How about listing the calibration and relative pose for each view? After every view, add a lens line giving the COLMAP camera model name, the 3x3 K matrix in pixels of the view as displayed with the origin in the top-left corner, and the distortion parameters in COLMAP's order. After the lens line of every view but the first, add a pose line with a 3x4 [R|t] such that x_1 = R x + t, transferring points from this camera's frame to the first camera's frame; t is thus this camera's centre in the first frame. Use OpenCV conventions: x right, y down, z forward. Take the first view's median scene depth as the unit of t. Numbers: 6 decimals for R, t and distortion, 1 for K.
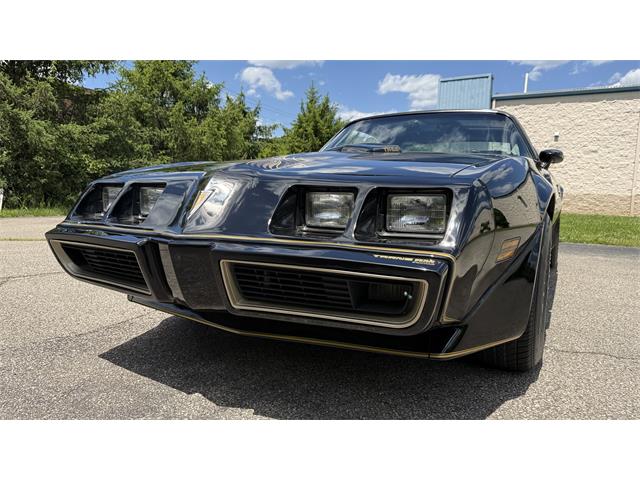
lens RADIAL K [[452.0, 0, 319.4], [0, 452.0, 238.4], [0, 0, 1]] dist [0.052456, -0.067004]
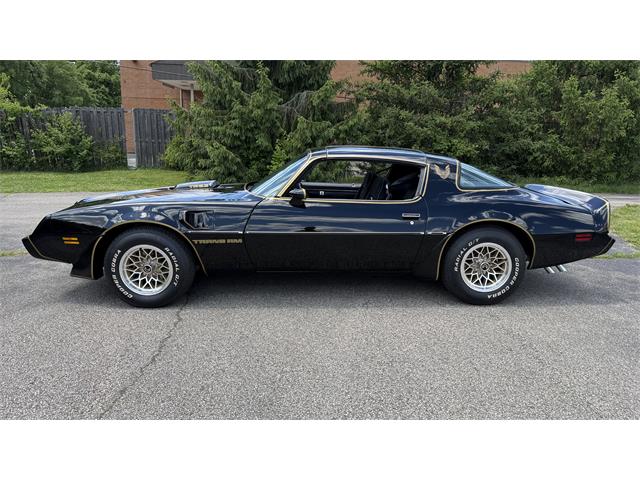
lens RADIAL K [[452.0, 0, 322.1], [0, 452.0, 242.9], [0, 0, 1]] dist [0.052456, -0.067004]
pose [[0.510111, 0.166661, -0.843807, 0.259711], [-0.096592, 0.985942, 0.136341, -0.036203], [0.854667, 0.011956, 0.519038, 0.068537]]
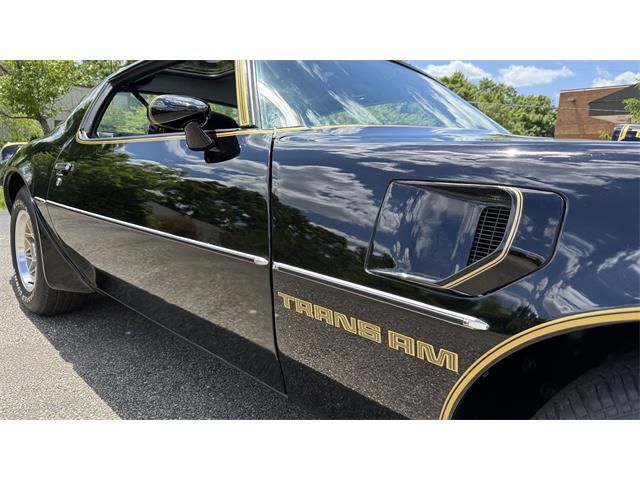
lens RADIAL K [[452.0, 0, 321.9], [0, 452.0, 245.8], [0, 0, 1]] dist [0.052456, -0.067004]
pose [[-0.306159, 0.119051, -0.944507, 0.510295], [-0.144031, 0.974936, 0.169573, 0.002562], [0.941022, 0.187954, -0.281338, 0.015623]]
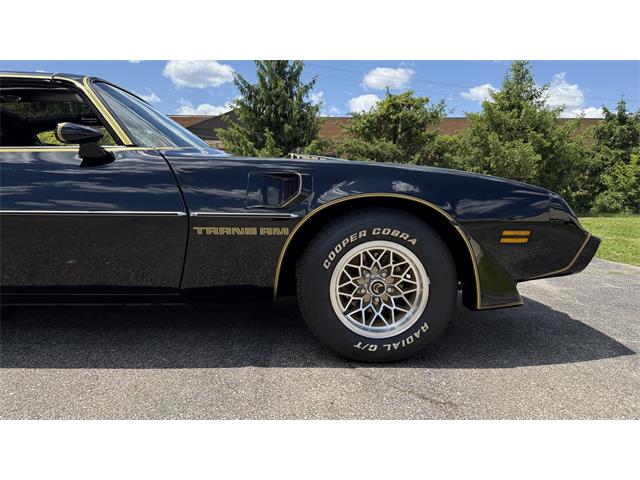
lens RADIAL K [[452.0, 0, 321.6], [0, 452.0, 249.6], [0, 0, 1]] dist [0.052456, -0.067004]
pose [[0.475506, 0.076786, -0.876355, 0.571352], [-0.082352, 0.995694, 0.042558, 0.015163], [0.875850, 0.051933, 0.479782, -0.026534]]
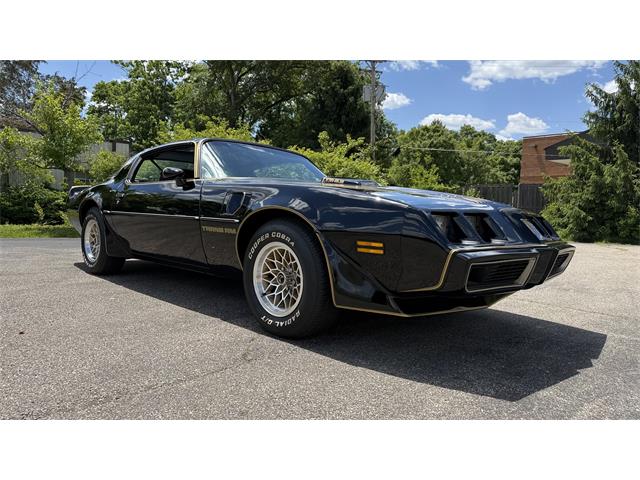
lens RADIAL K [[452.0, 0, 315.6], [0, 452.0, 243.8], [0, 0, 1]] dist [0.052456, -0.067004]
pose [[-0.303445, 0.030075, -0.952374, 0.616495], [-0.136222, 0.987866, 0.074599, 0.004742], [0.943061, 0.152371, -0.295666, 0.090952]]
